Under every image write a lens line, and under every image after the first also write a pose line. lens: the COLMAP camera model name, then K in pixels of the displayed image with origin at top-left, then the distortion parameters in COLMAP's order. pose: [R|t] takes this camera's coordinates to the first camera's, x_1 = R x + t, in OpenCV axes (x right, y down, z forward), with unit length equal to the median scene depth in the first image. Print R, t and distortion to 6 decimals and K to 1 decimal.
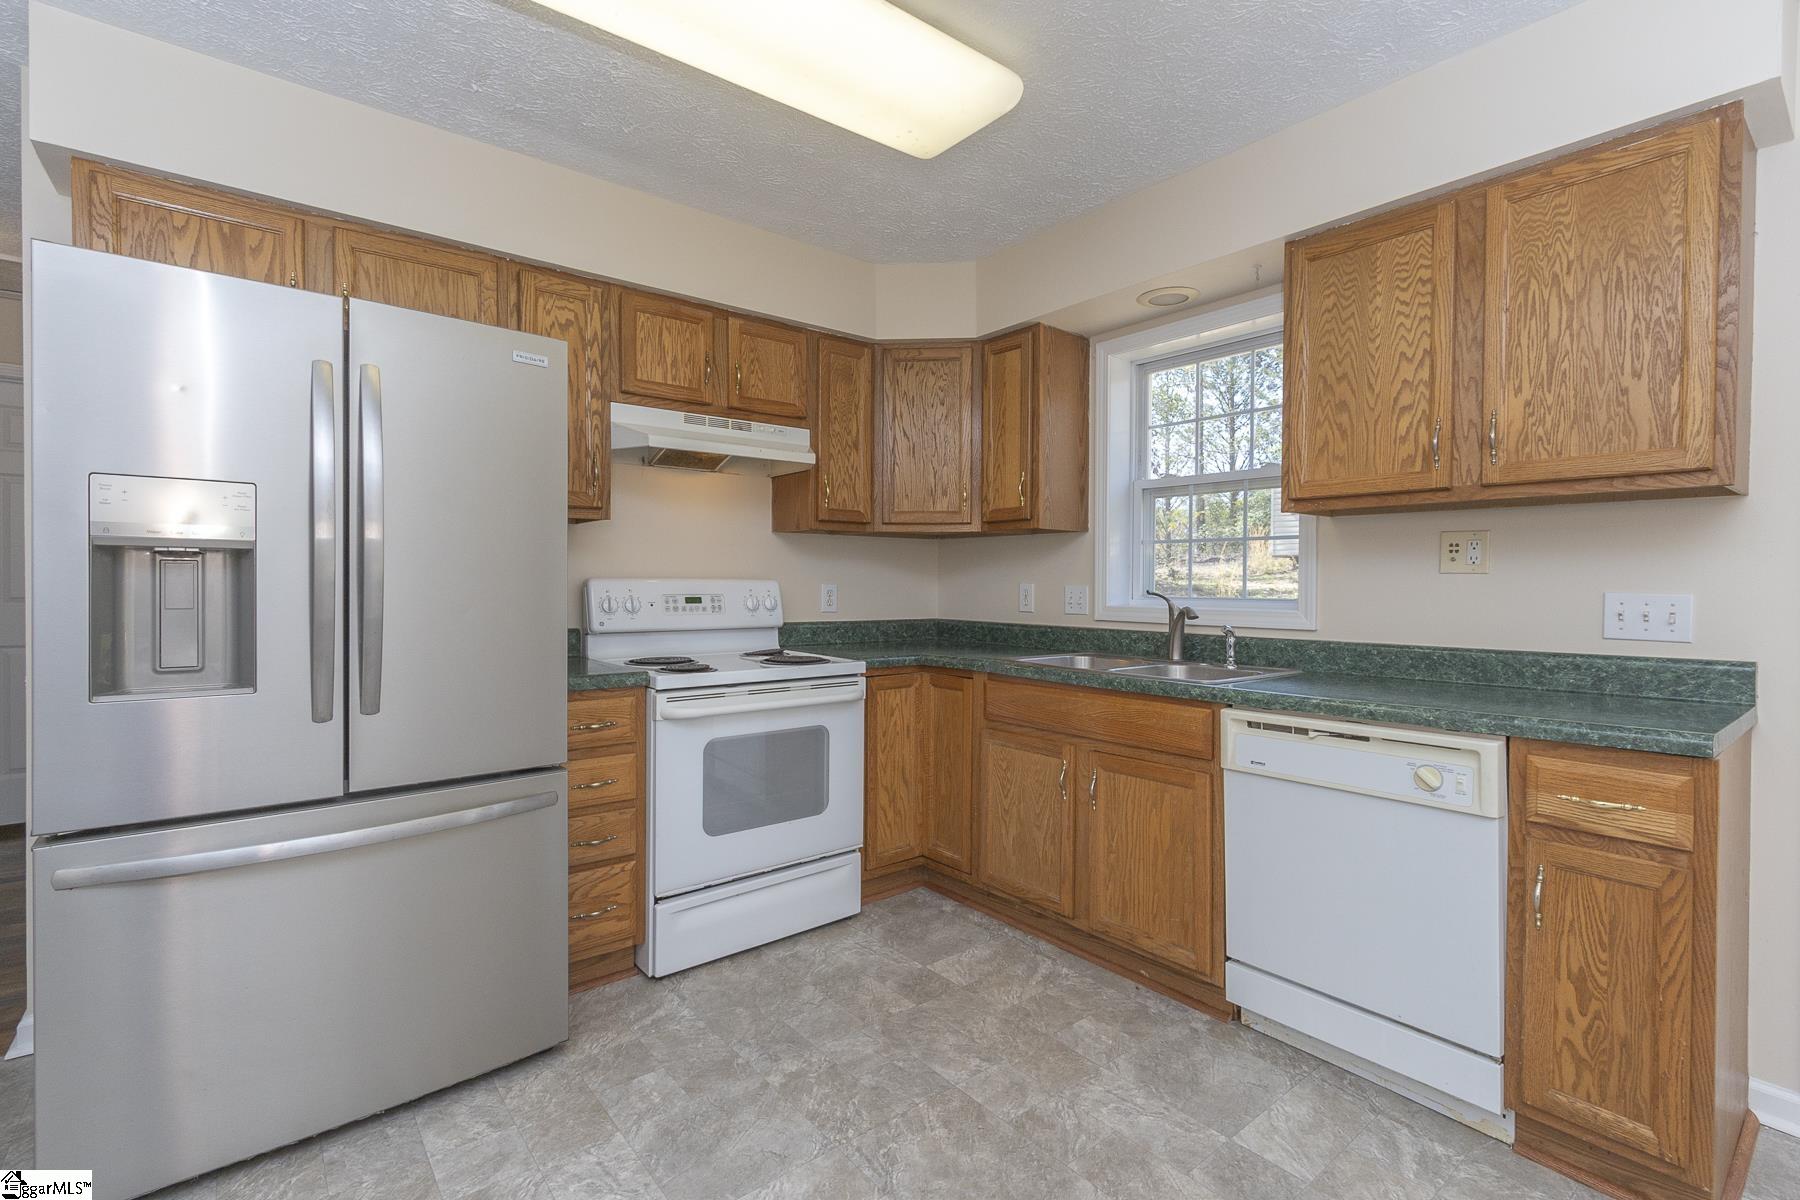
lens RADIAL K [[816.3, 0, 897.2], [0, 816.3, 596.4], [0, 0, 1]] dist [0.000770, 0.000193]
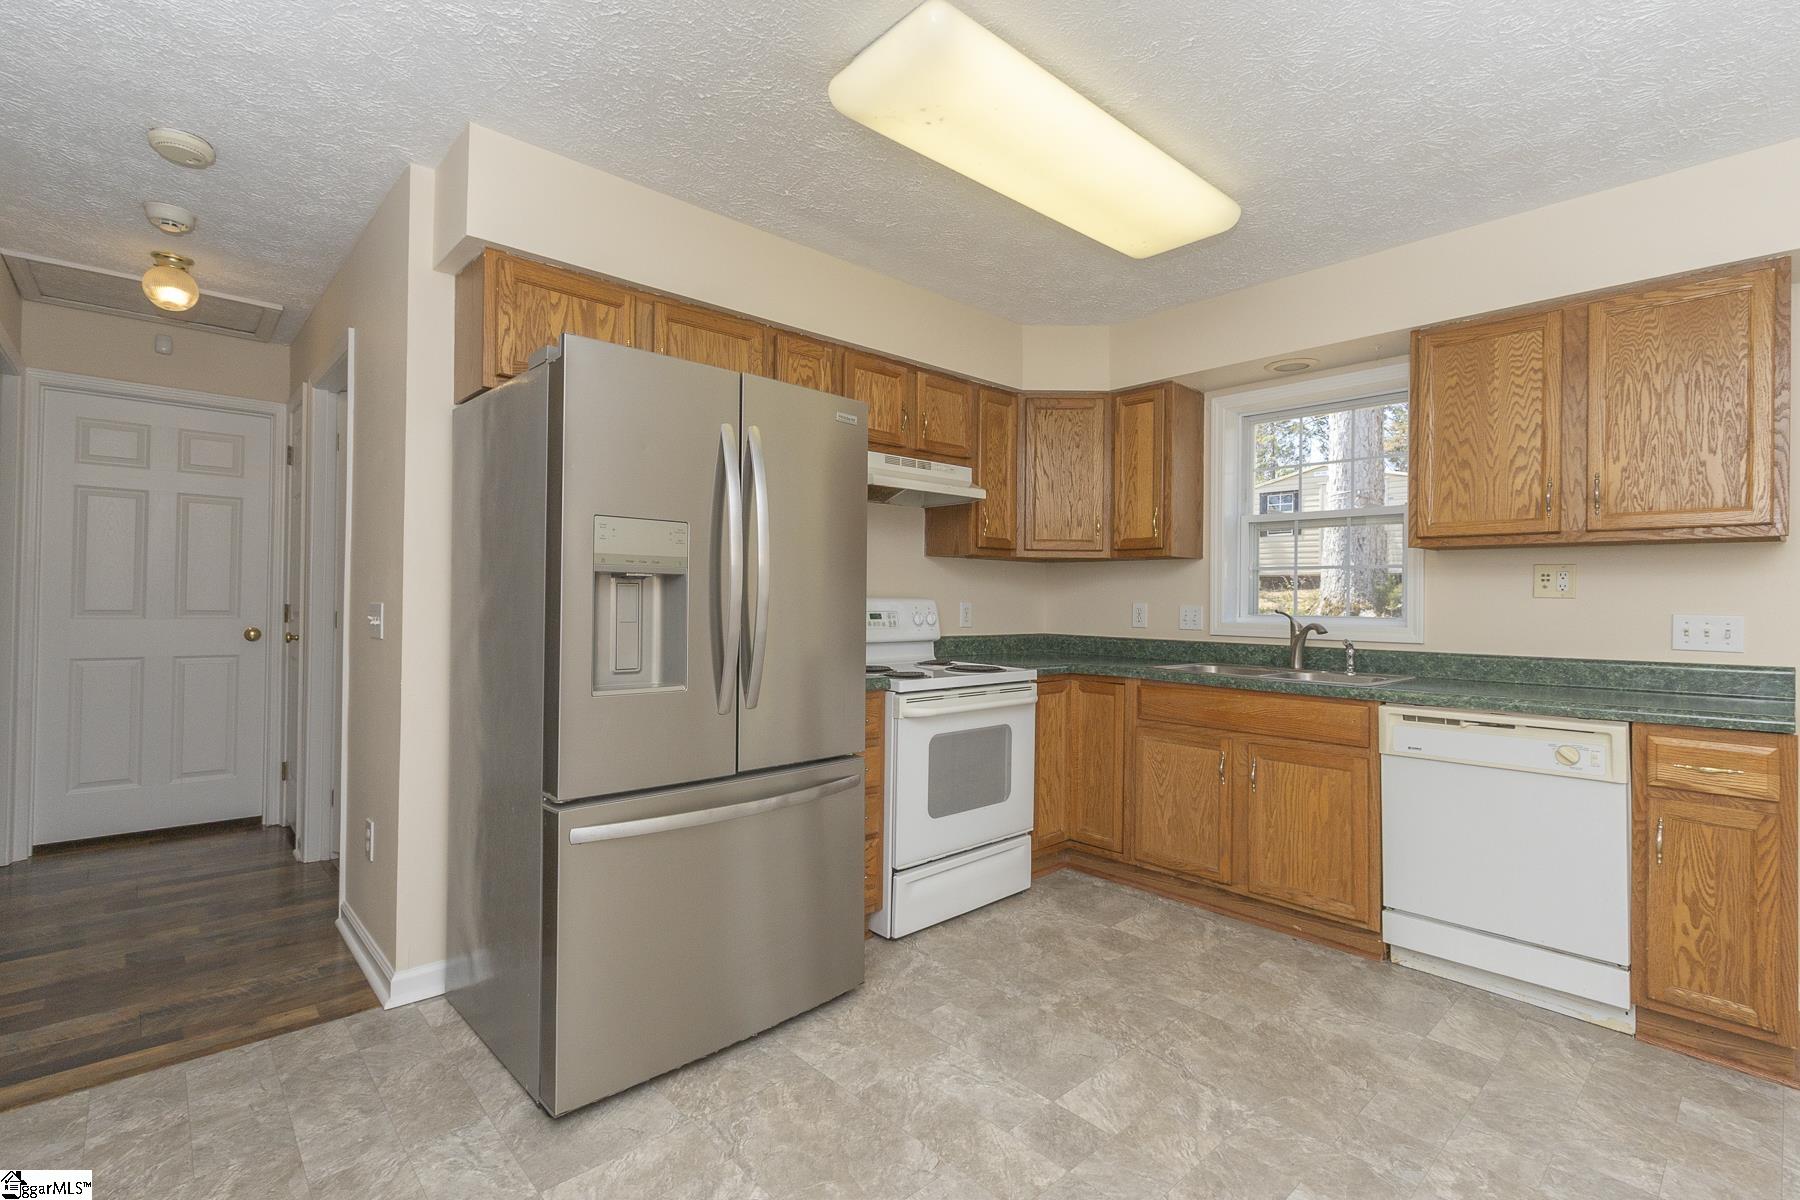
lens RADIAL K [[816.3, 0, 903.8], [0, 816.3, 596.0], [0, 0, 1]] dist [0.000770, 0.000193]
pose [[0.998158, 0.006324, 0.060333, -0.380228], [-0.005115, 0.999784, -0.020169, -0.001040], [-0.060448, 0.019823, 0.997975, -0.191918]]
